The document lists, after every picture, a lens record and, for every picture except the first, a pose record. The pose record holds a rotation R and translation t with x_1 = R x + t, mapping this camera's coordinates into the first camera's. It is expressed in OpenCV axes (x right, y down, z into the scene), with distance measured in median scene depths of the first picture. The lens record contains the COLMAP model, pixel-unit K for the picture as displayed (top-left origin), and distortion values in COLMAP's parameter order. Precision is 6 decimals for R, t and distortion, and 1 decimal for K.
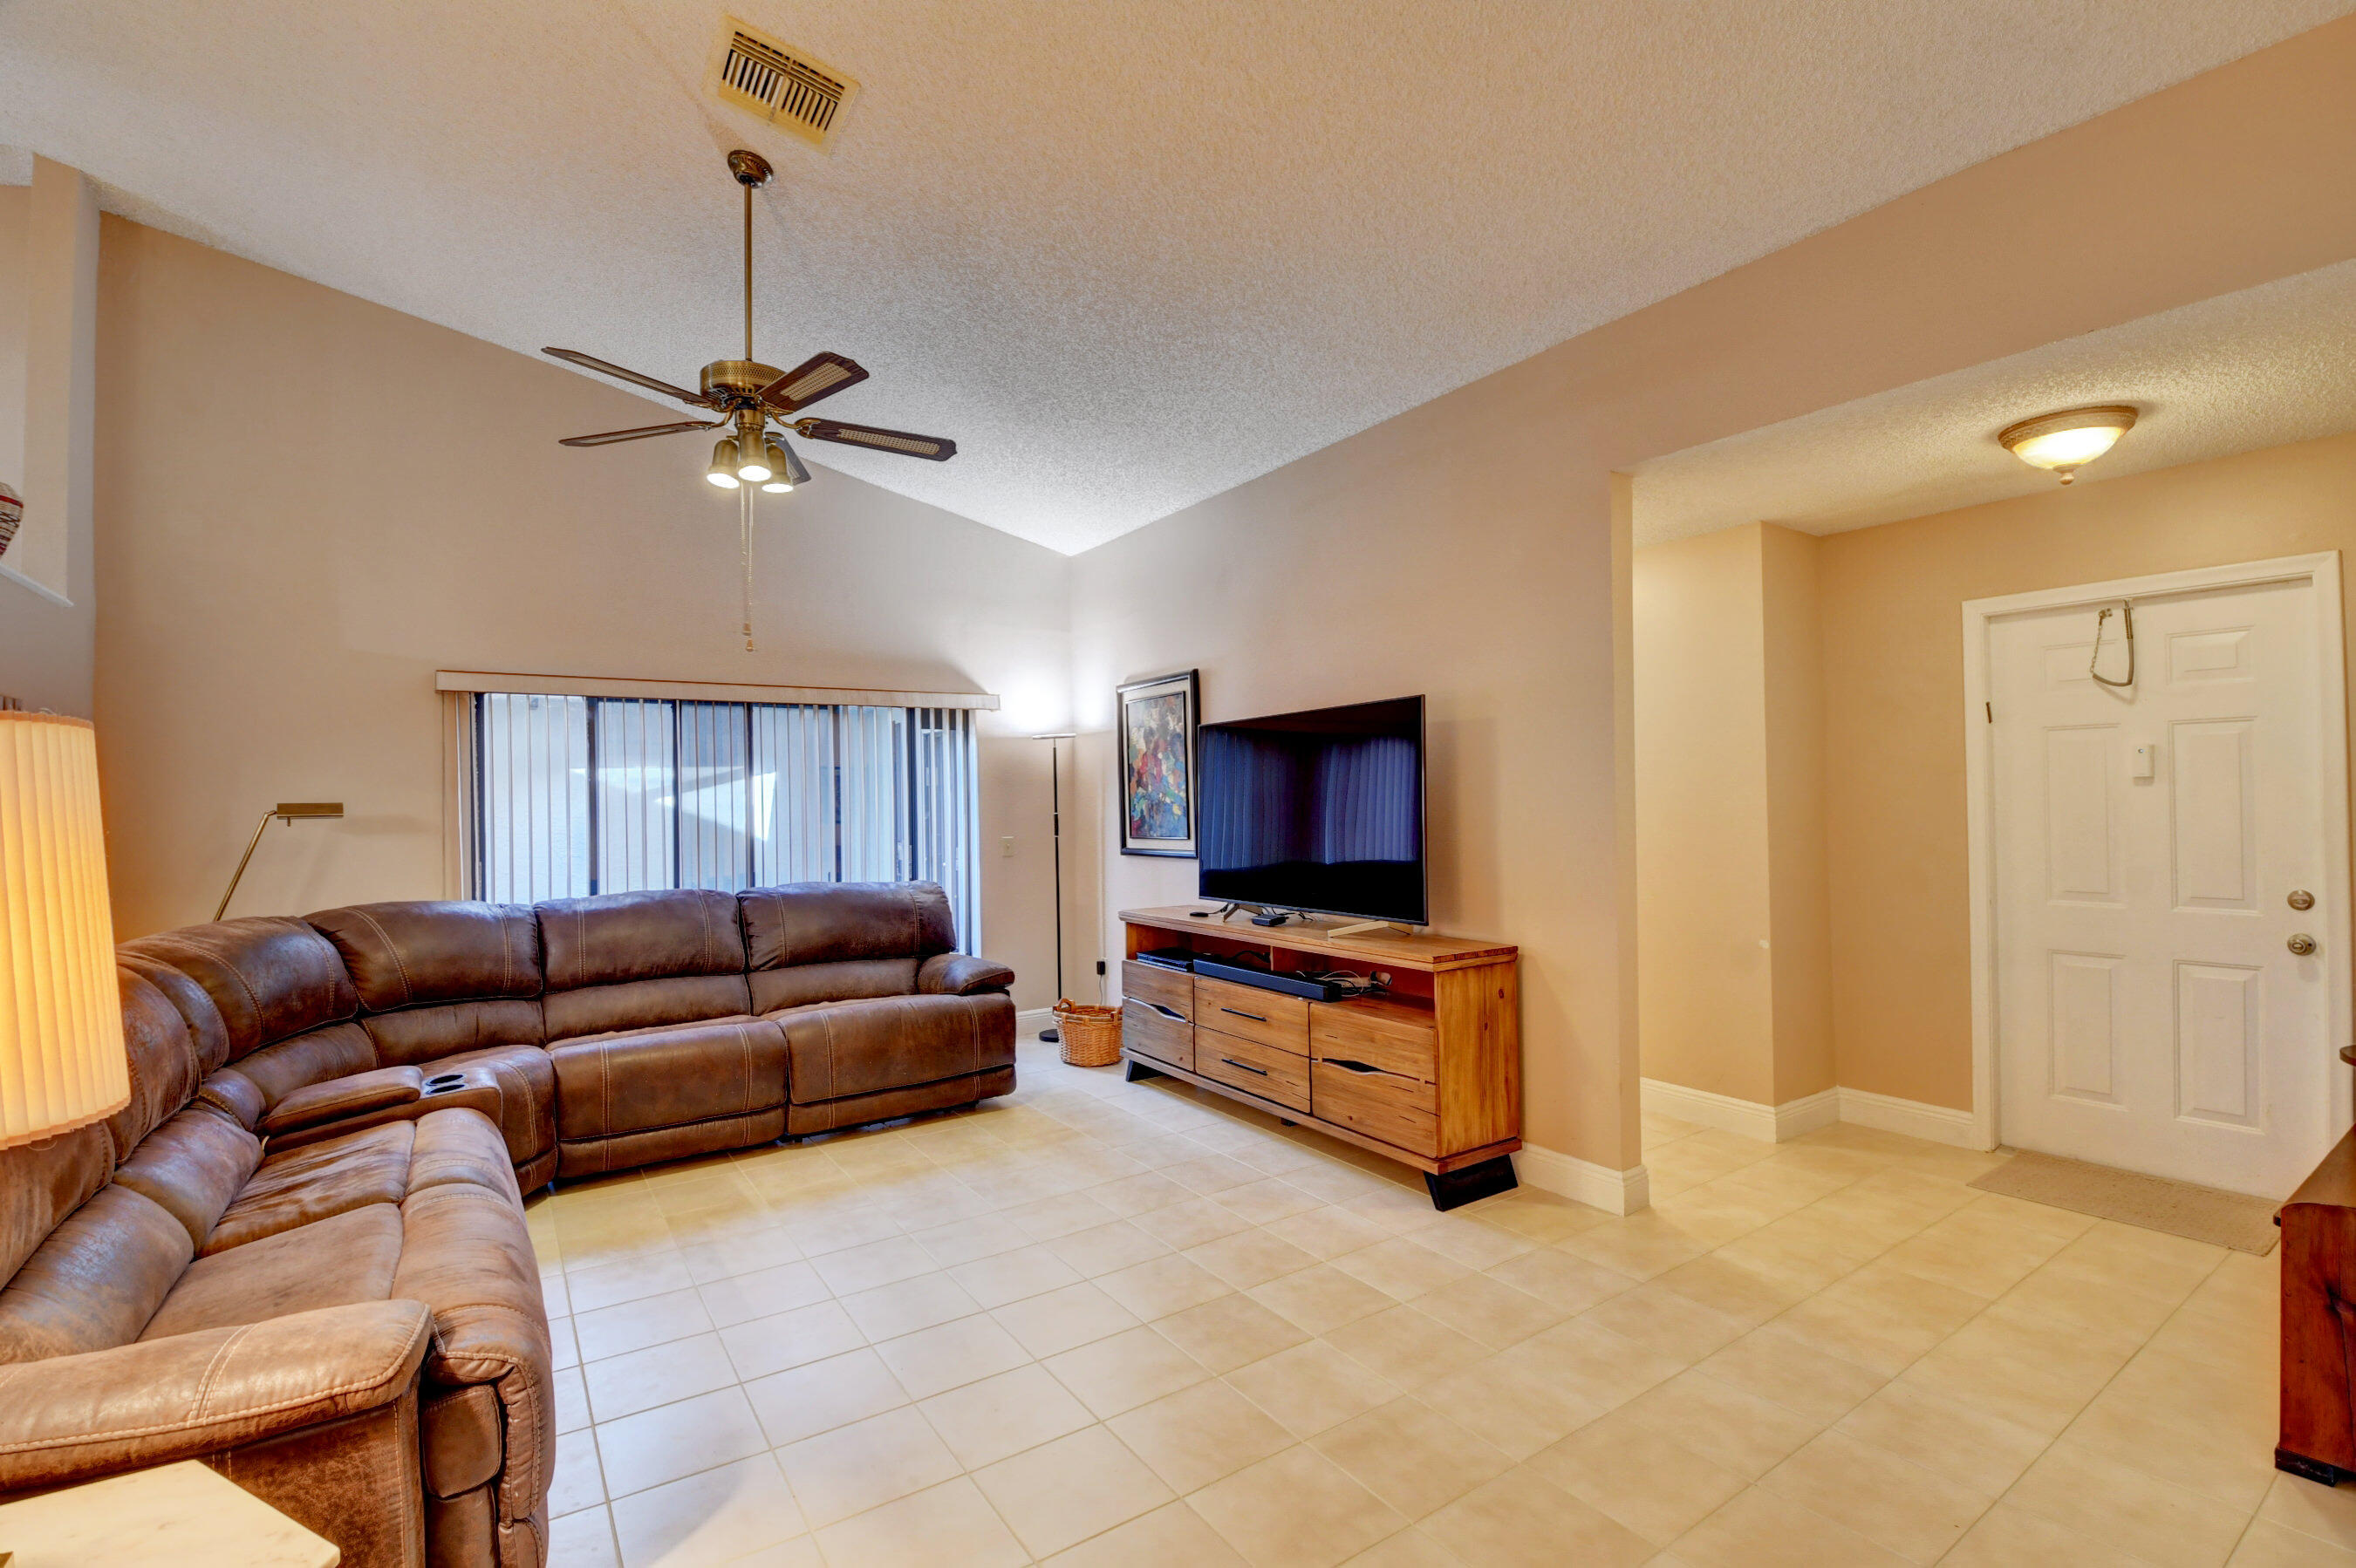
lens RADIAL K [[1033.6, 0, 1180.7], [0, 1033.6, 786.2], [0, 0, 1]] dist [-0.017091, -0.004474]
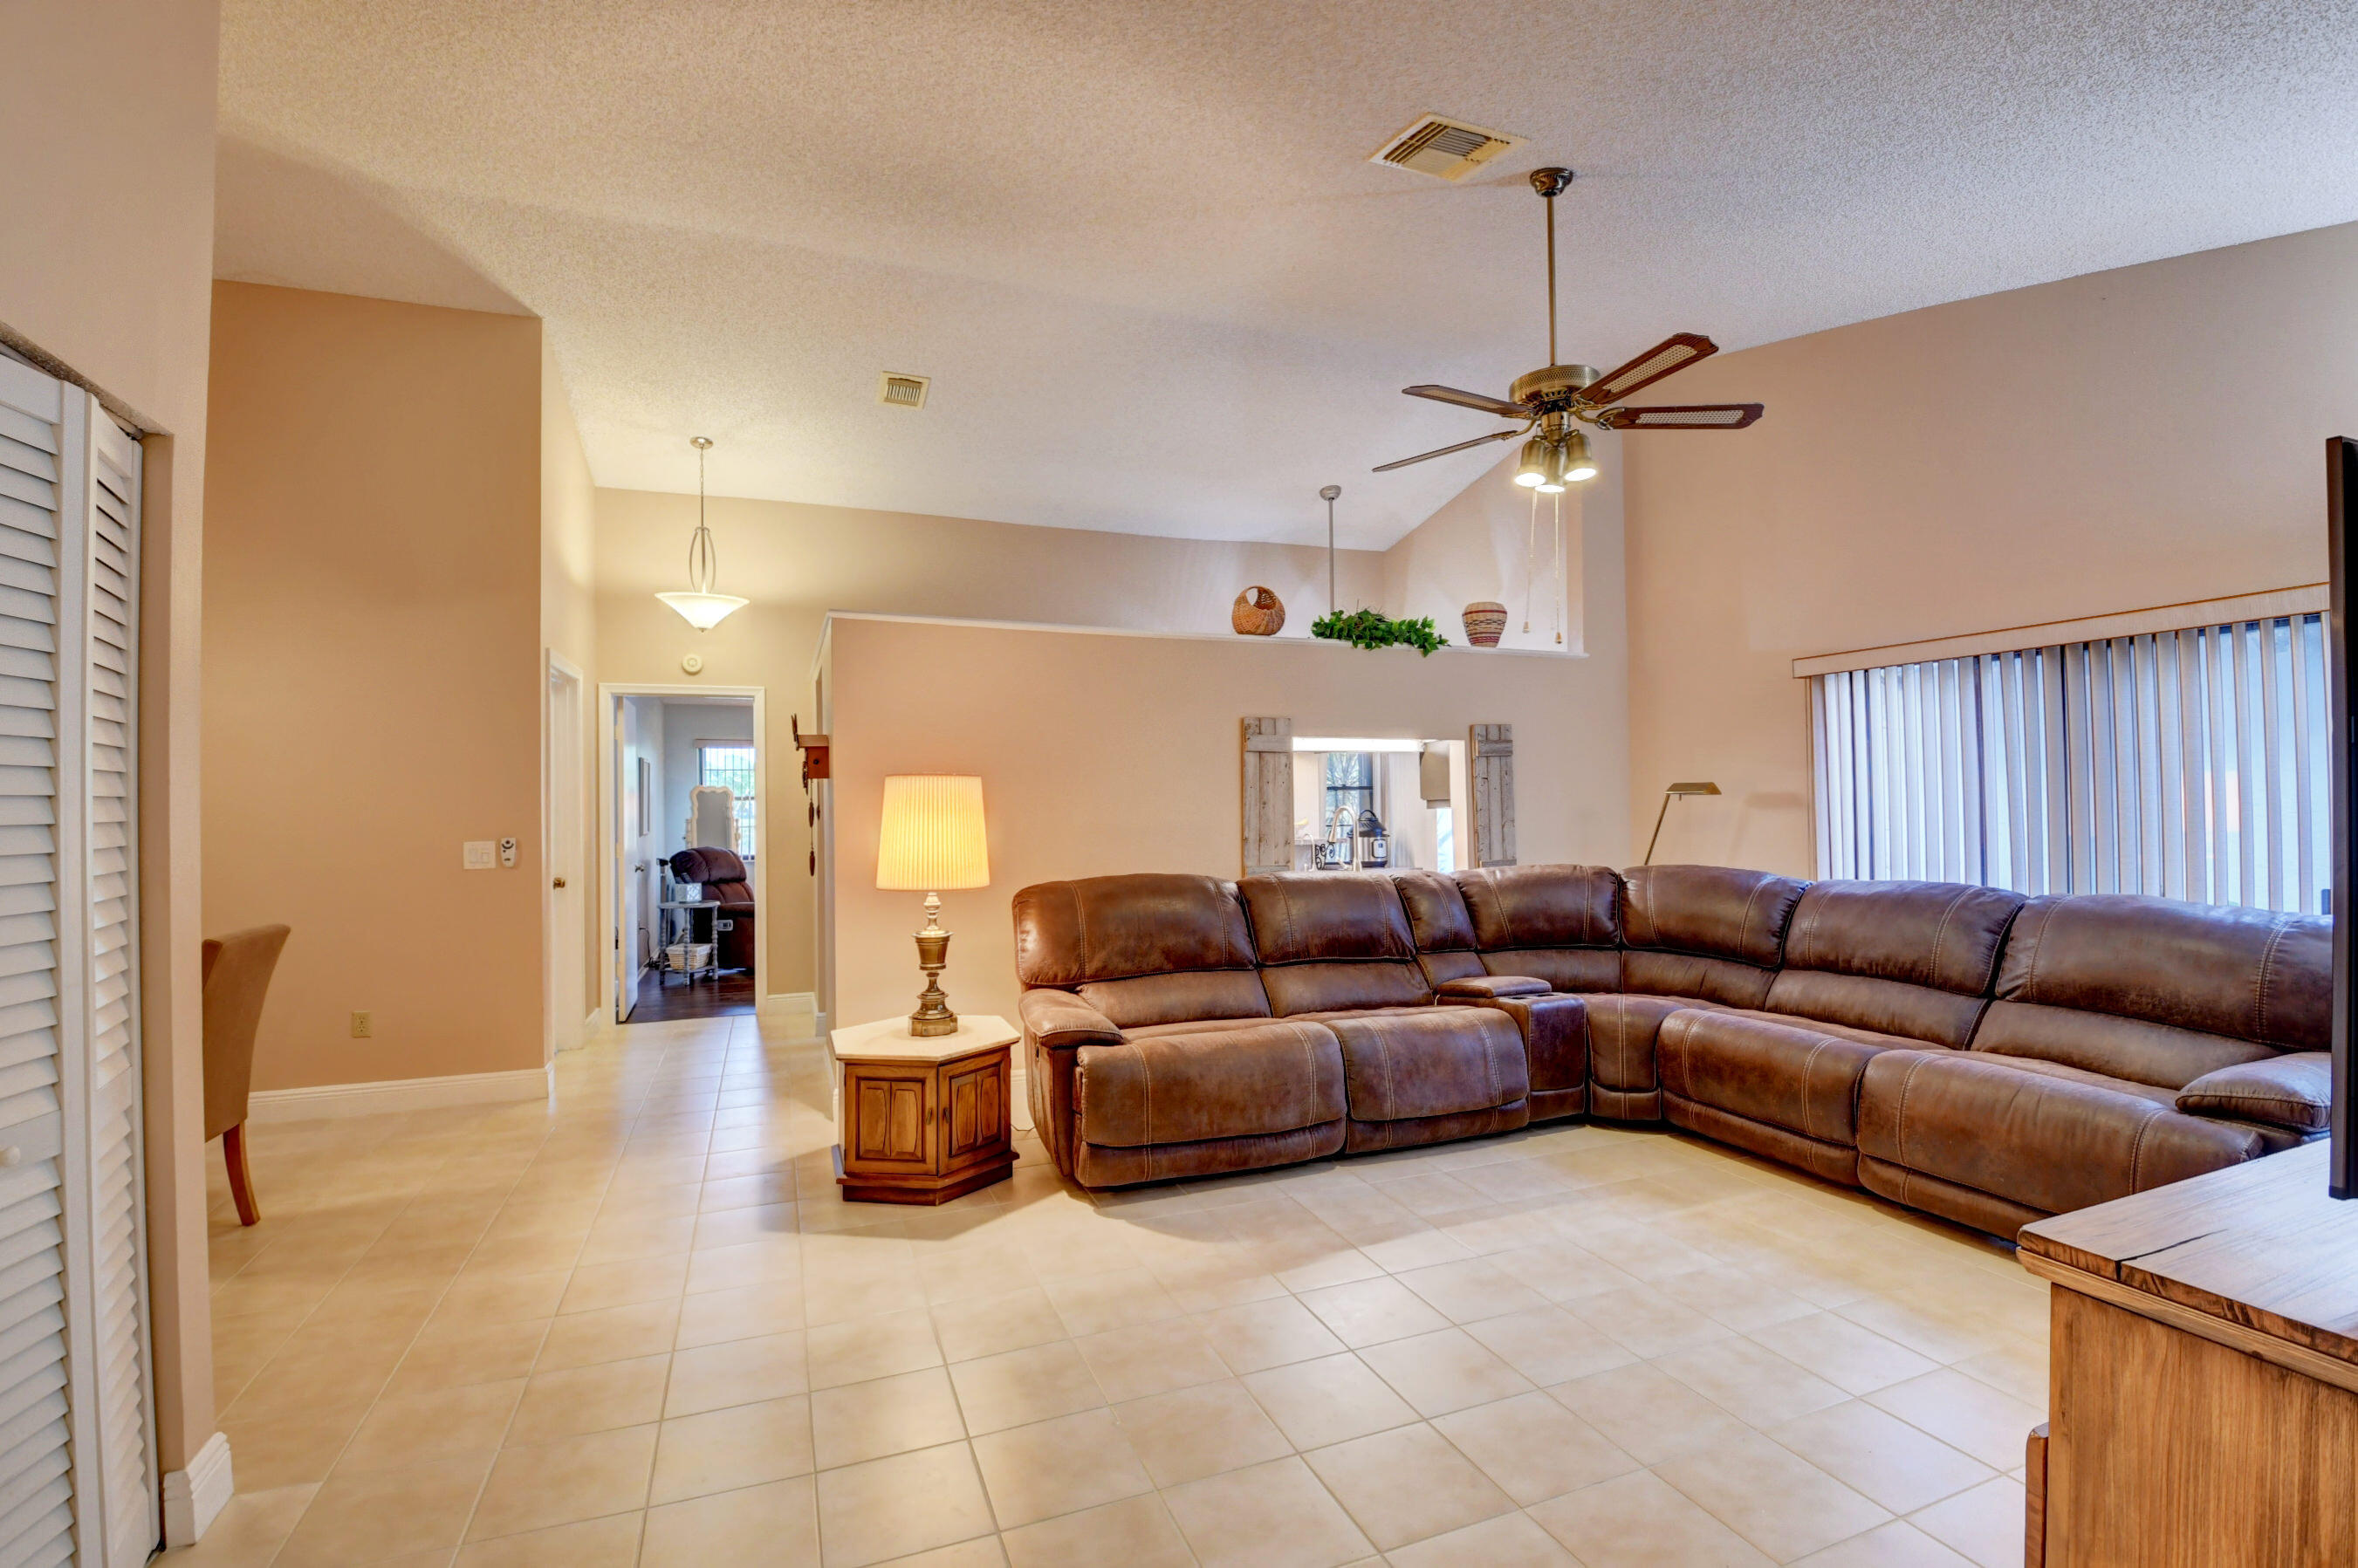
lens RADIAL K [[1034.5, 0, 1176.9], [0, 1034.5, 787.6], [0, 0, 1]] dist [-0.017091, -0.004474]
pose [[-0.227200, 0.004918, -0.973836, 0.544402], [0.030716, 0.999526, -0.002118, 0.004654], [0.973364, -0.030394, -0.227243, 0.670147]]
